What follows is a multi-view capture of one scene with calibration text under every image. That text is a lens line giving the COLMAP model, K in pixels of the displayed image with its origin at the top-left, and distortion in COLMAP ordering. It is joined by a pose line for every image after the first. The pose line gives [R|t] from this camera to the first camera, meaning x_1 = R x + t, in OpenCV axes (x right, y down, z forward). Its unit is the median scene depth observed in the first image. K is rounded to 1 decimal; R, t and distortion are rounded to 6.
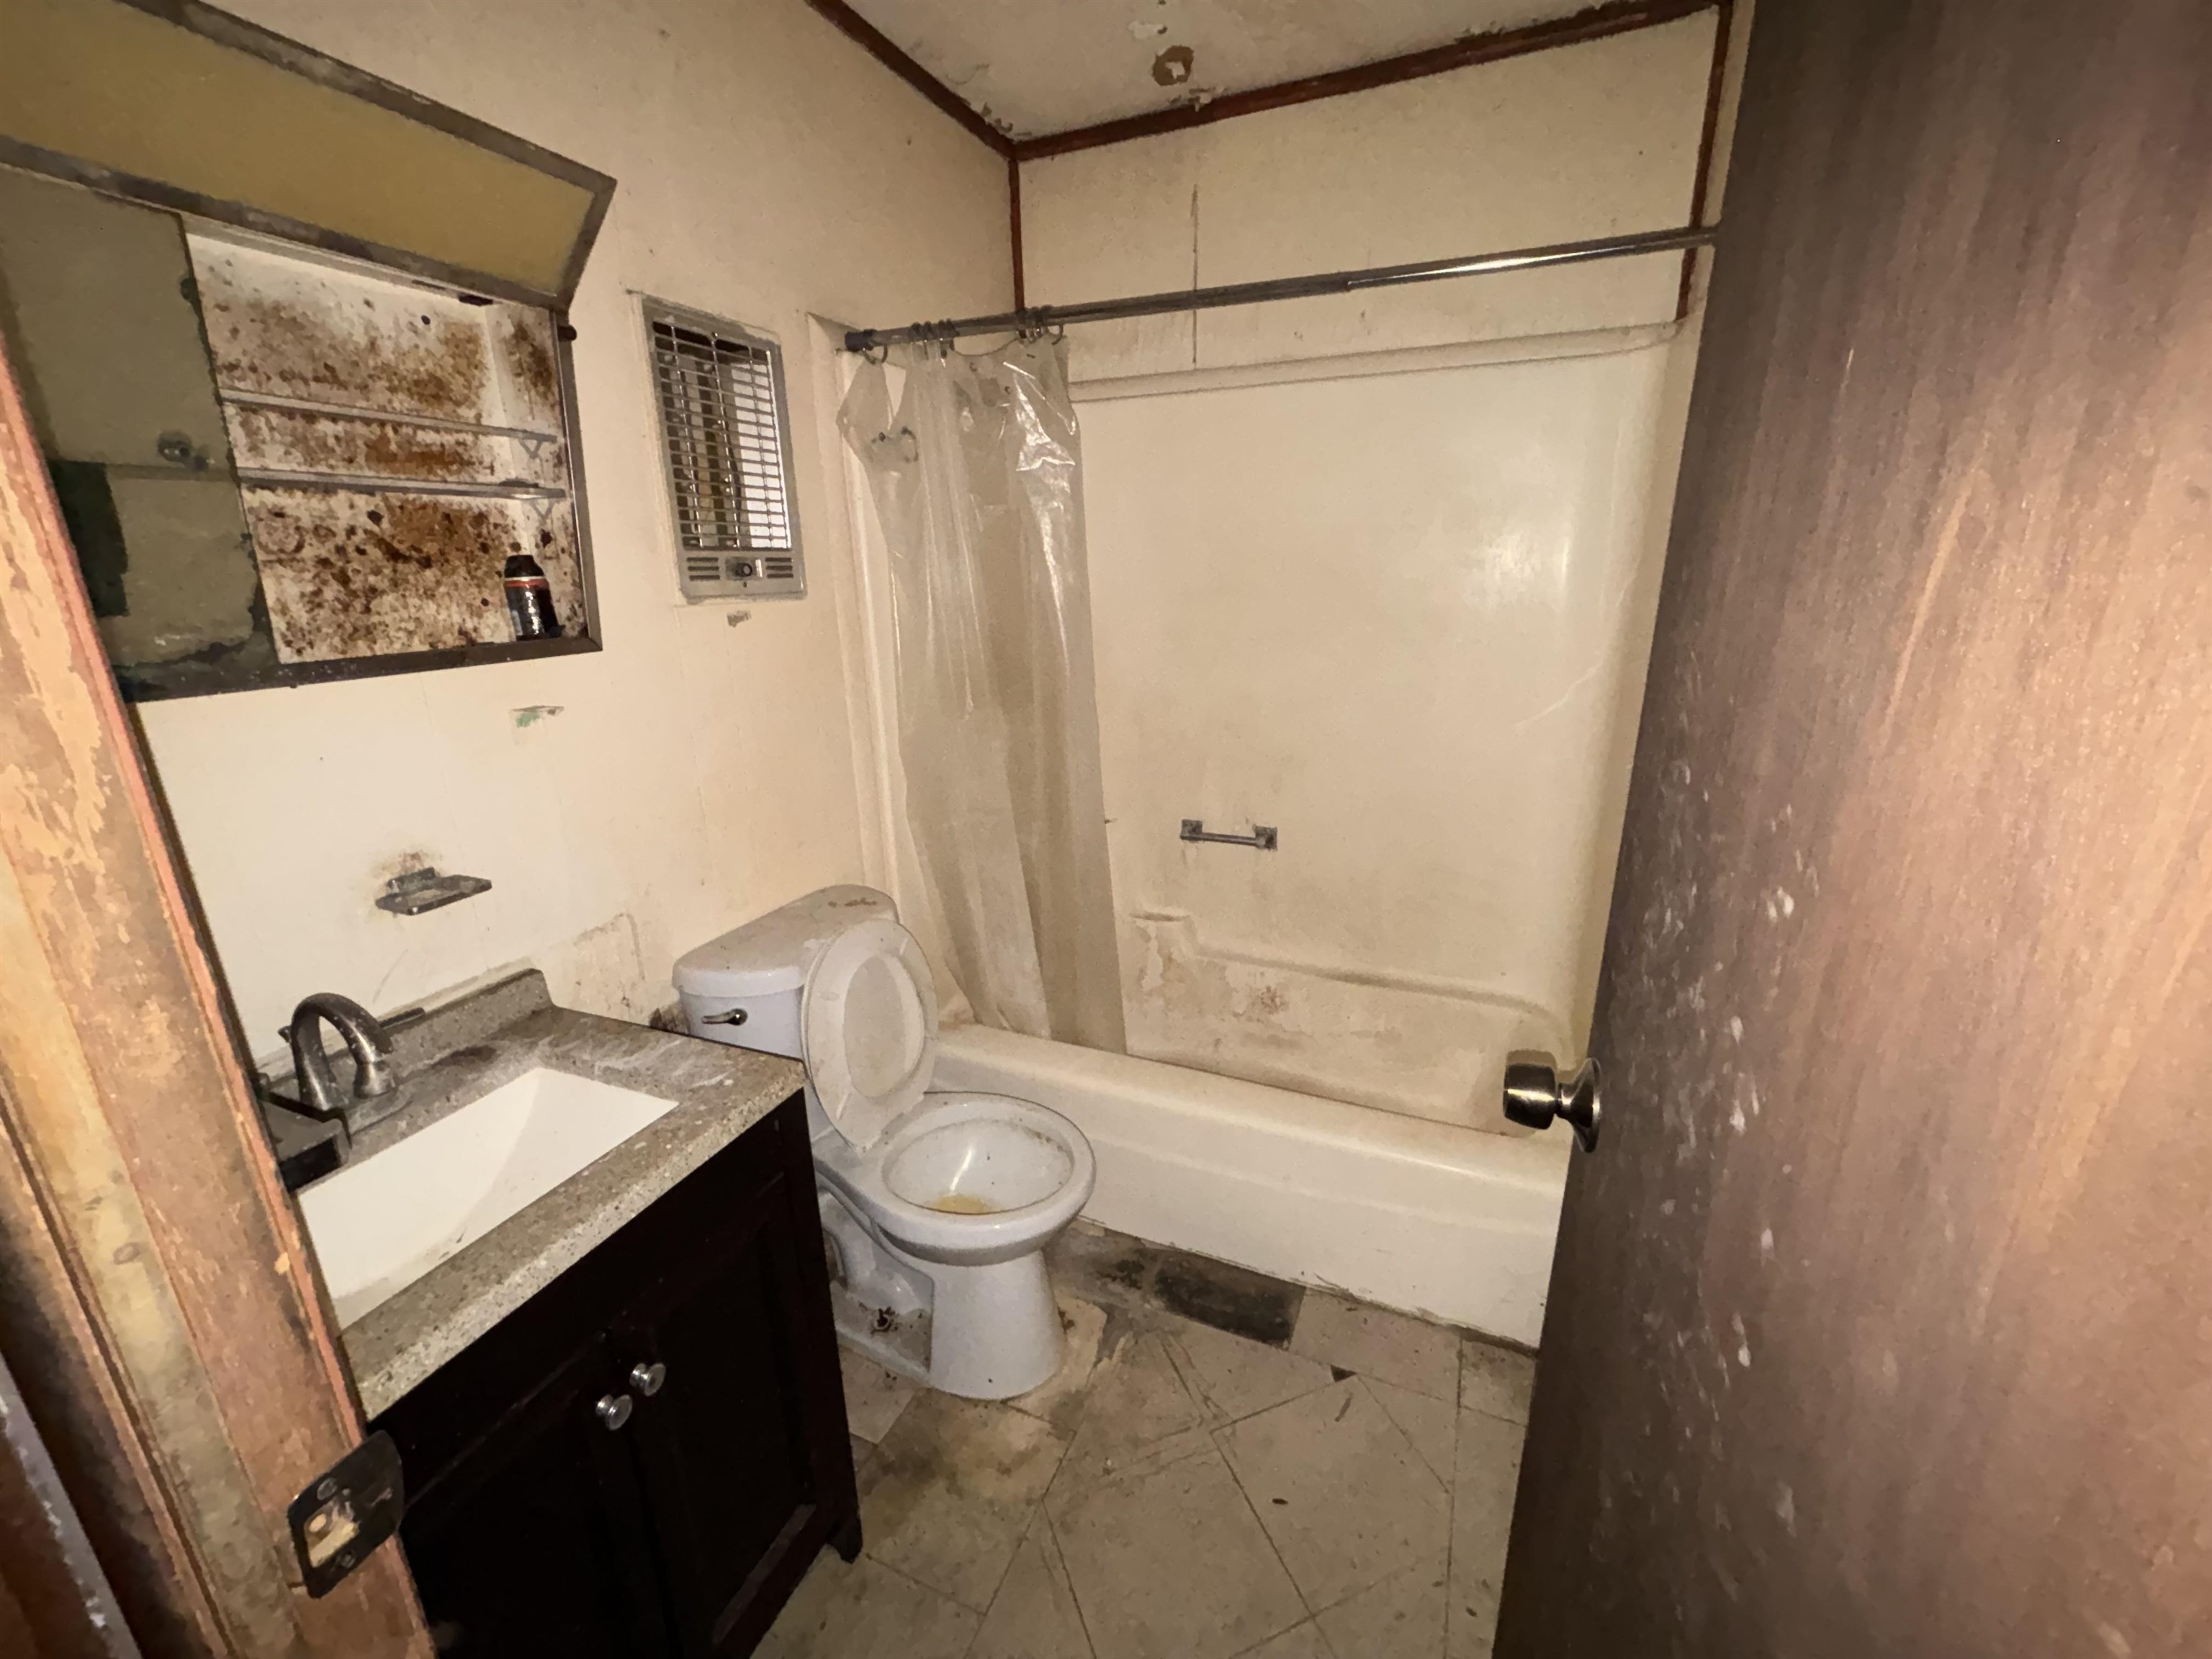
lens RADIAL K [[897.1, 0, 1109.4], [0, 897.1, 825.0], [0, 0, 1]] dist [0.007940, -0.000643]
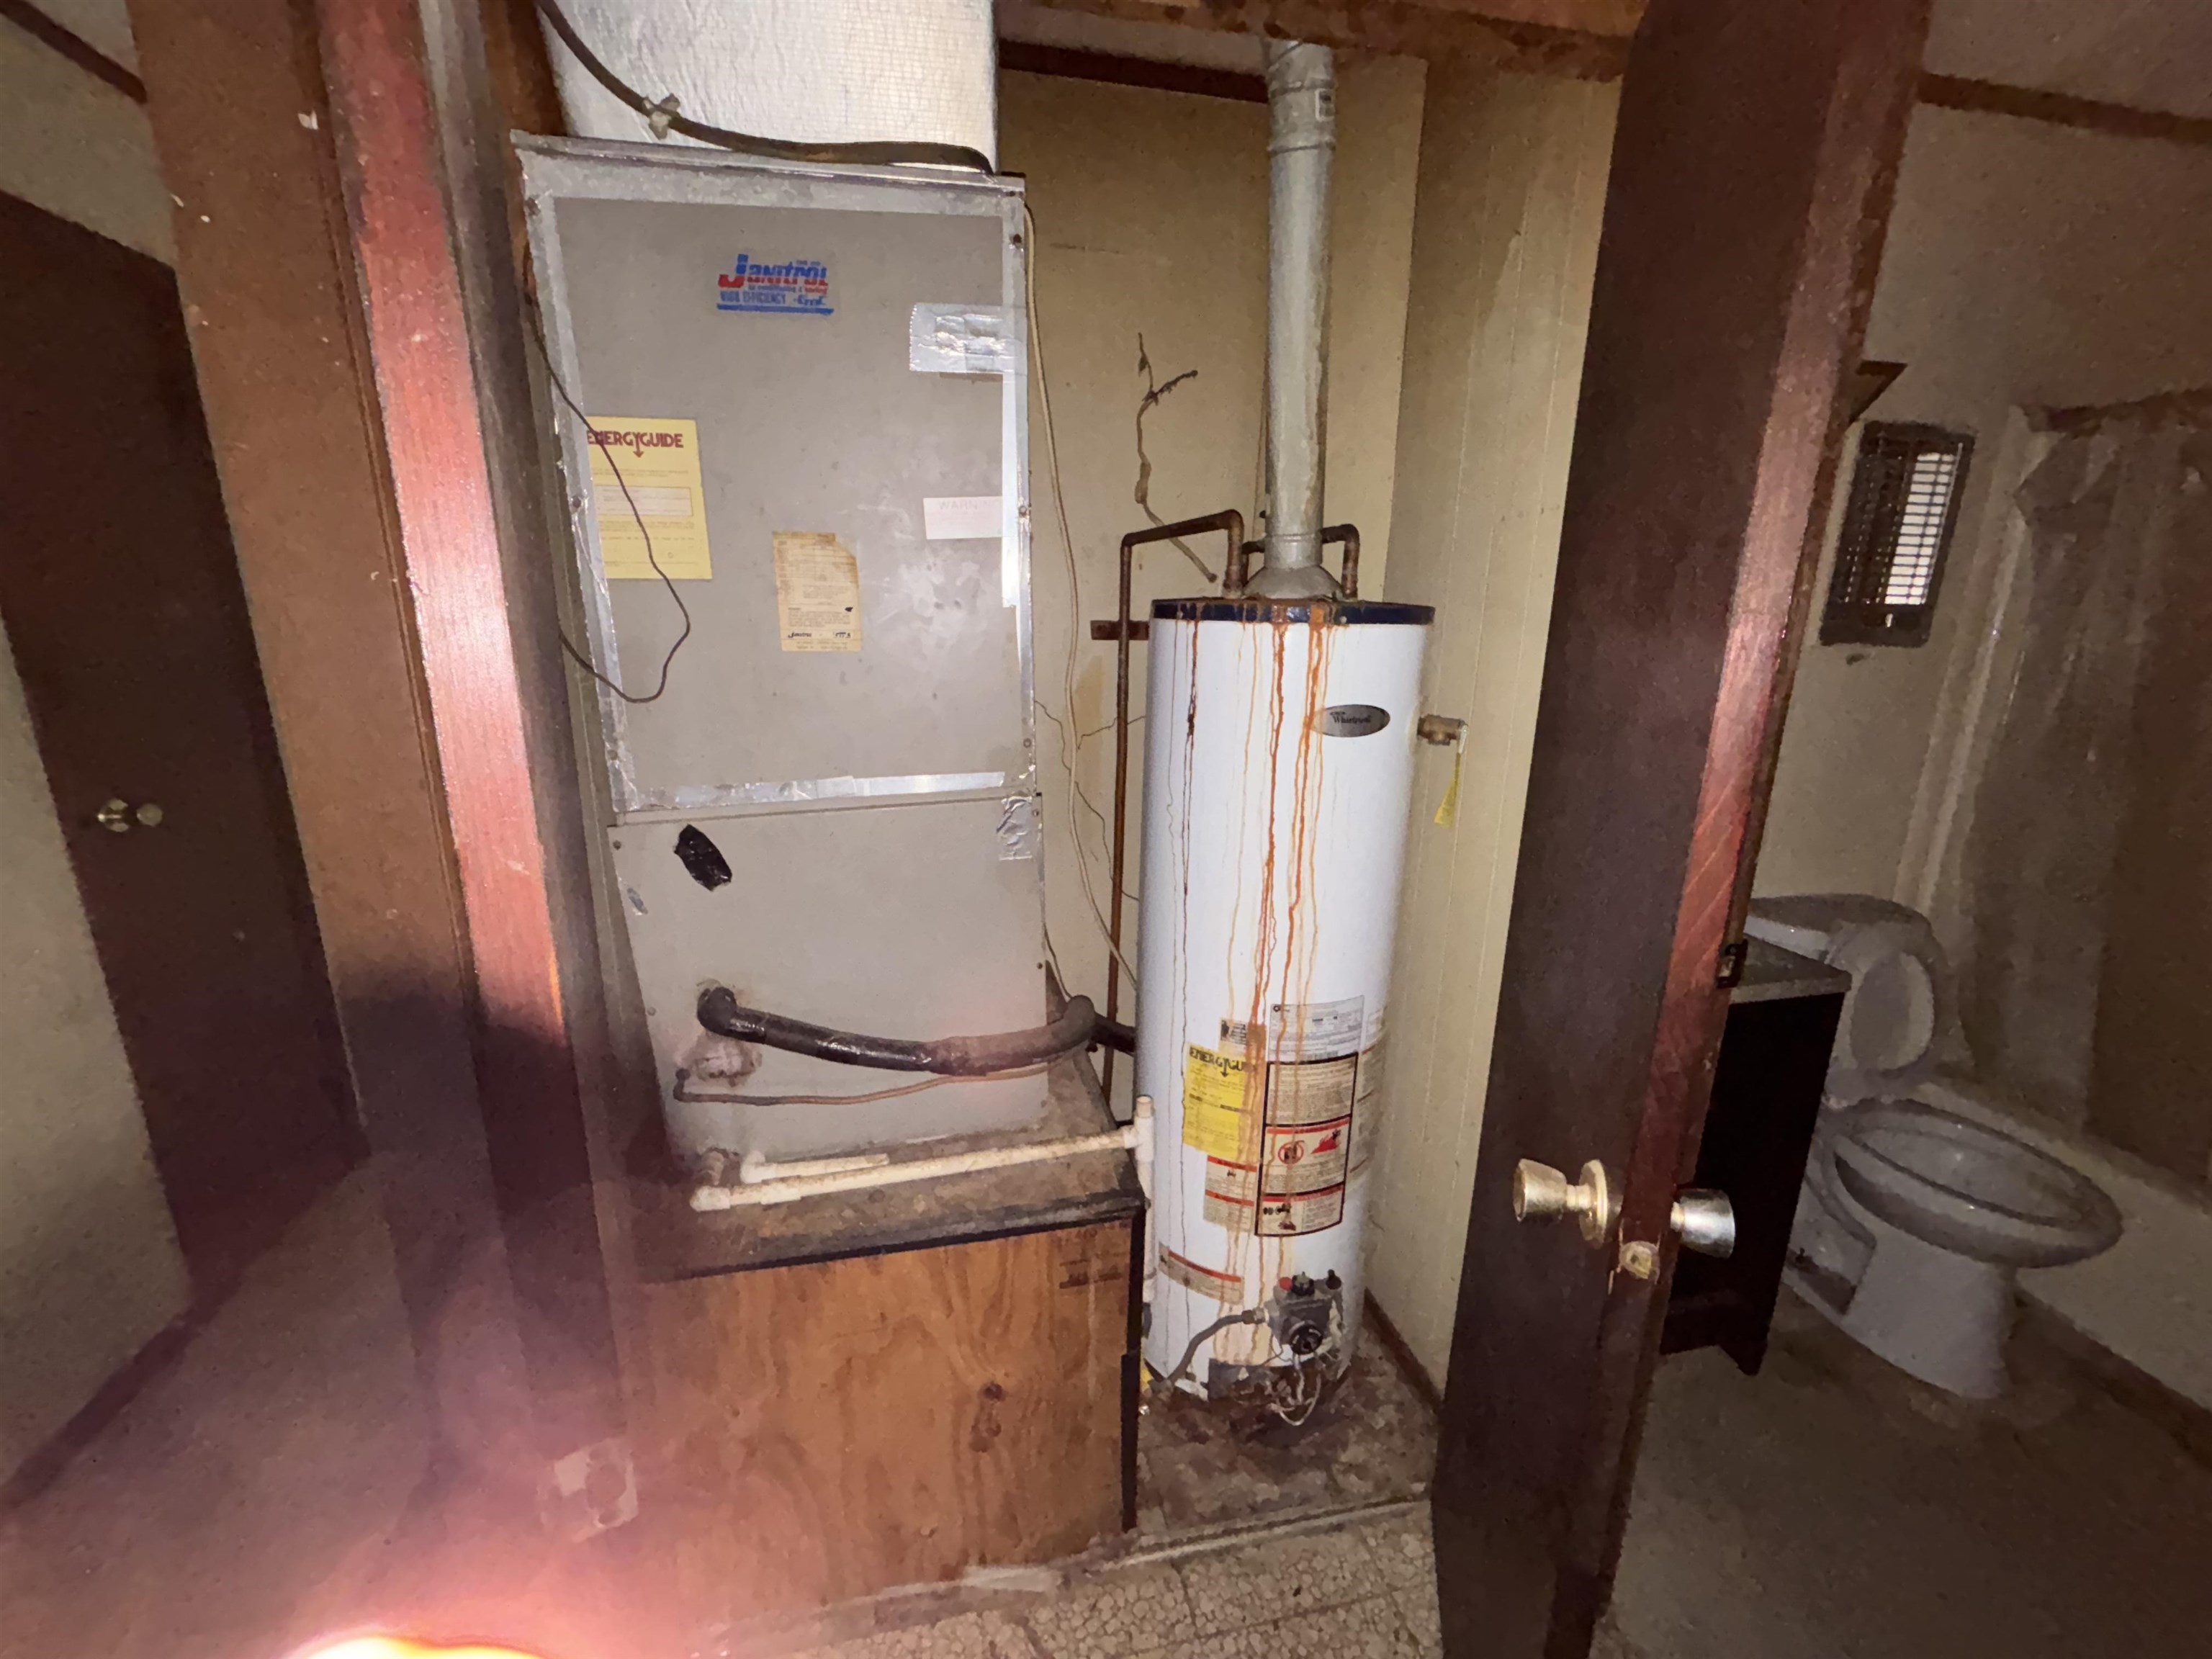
lens RADIAL K [[897.1, 0, 1099.9], [0, 897.1, 833.6], [0, 0, 1]] dist [0.007940, -0.000643]
pose [[0.574477, 0.222496, -0.787700, 0.024837], [-0.252071, 0.963666, 0.088362, 0.148590], [0.778740, 0.147795, 0.609689, -0.516292]]
